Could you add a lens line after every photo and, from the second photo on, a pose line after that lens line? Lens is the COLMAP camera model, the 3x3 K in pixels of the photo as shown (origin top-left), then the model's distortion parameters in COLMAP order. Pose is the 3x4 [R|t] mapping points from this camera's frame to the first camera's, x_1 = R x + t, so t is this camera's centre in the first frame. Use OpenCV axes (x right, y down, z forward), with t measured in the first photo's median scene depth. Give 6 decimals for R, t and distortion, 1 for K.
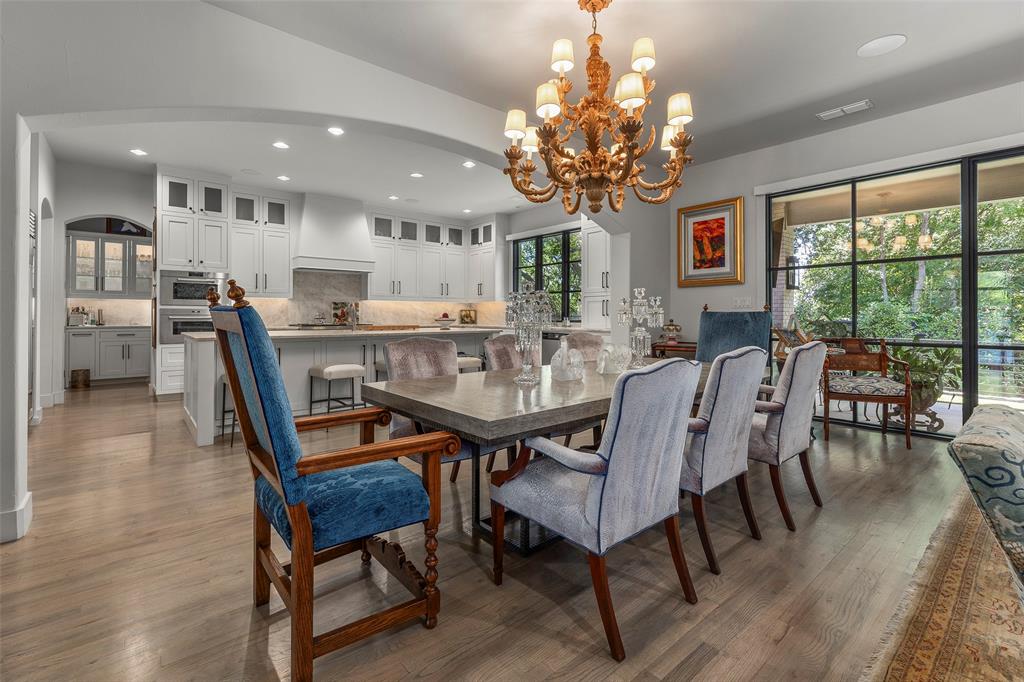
lens RADIAL K [[454.0, 0, 486.3], [0, 454.0, 314.6], [0, 0, 1]] dist [0.006942, 0.000471]
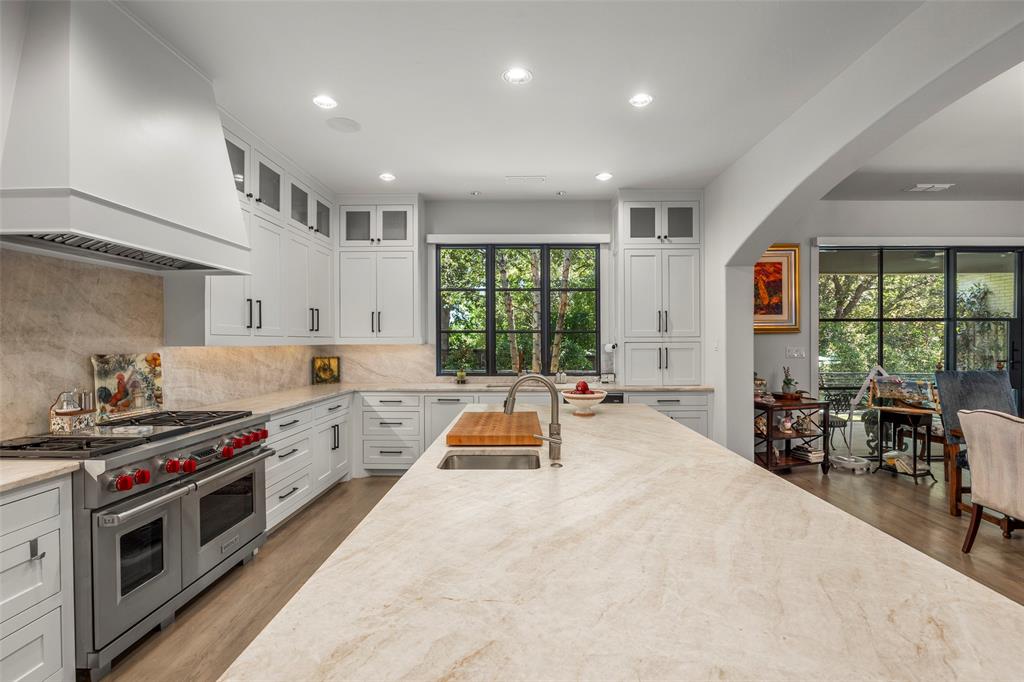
lens RADIAL K [[481.8, 0, 510.8], [0, 481.8, 340.5], [0, 0, 1]] dist [-0.002587, -0.000053]
pose [[0.626721, -0.003517, 0.779236, -0.434487], [0.001577, 0.999993, 0.003245, -0.039679], [-0.779242, -0.000805, 0.626722, 0.579358]]
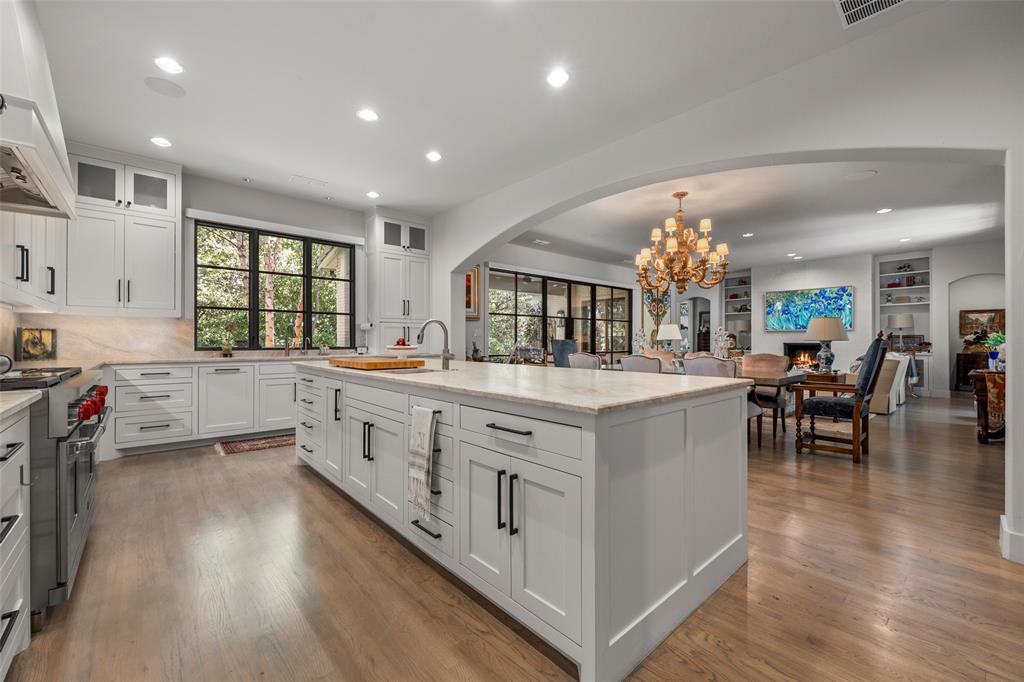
lens RADIAL K [[427.2, 0, 507.6], [0, 427.2, 340.5], [0, 0, 1]] dist [0.000282, 0.000370]
pose [[-0.066866, -0.000531, 0.997762, -0.616230], [-0.005789, 0.999983, 0.000144, -0.001826], [-0.997745, -0.005766, -0.066868, 0.693926]]
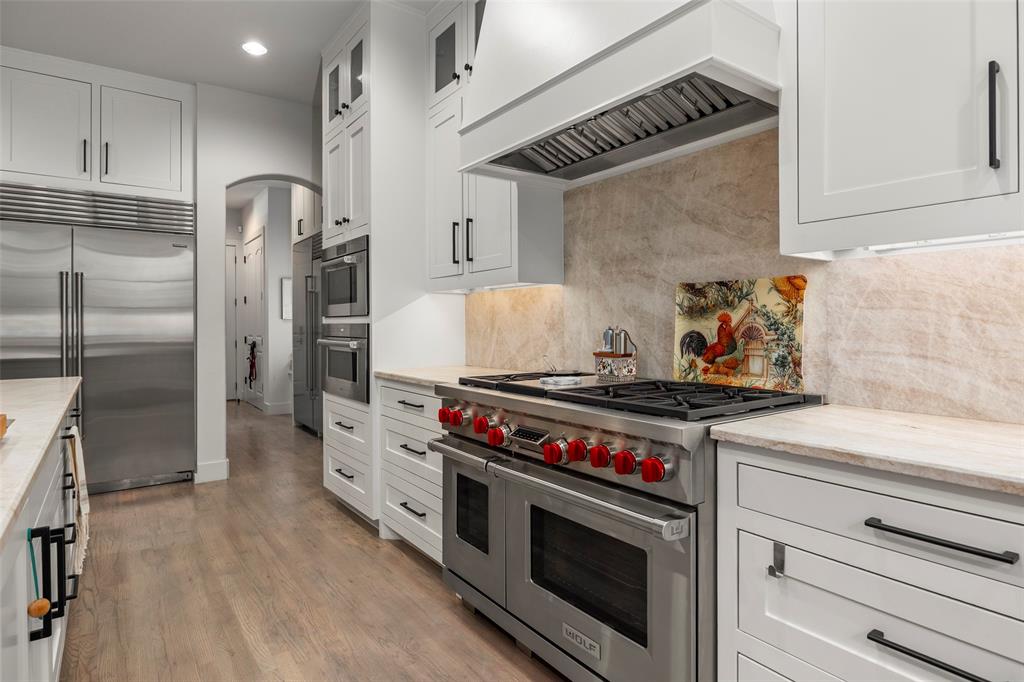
lens RADIAL K [[542.6, 0, 500.6], [0, 542.6, 325.5], [0, 0, 1]] dist [0.000056, 0.001244]
pose [[-0.029967, 0.001551, -0.999550, -0.070512], [0.009024, 0.999958, 0.001281, -0.008334], [0.999510, -0.008981, -0.029980, 0.952369]]
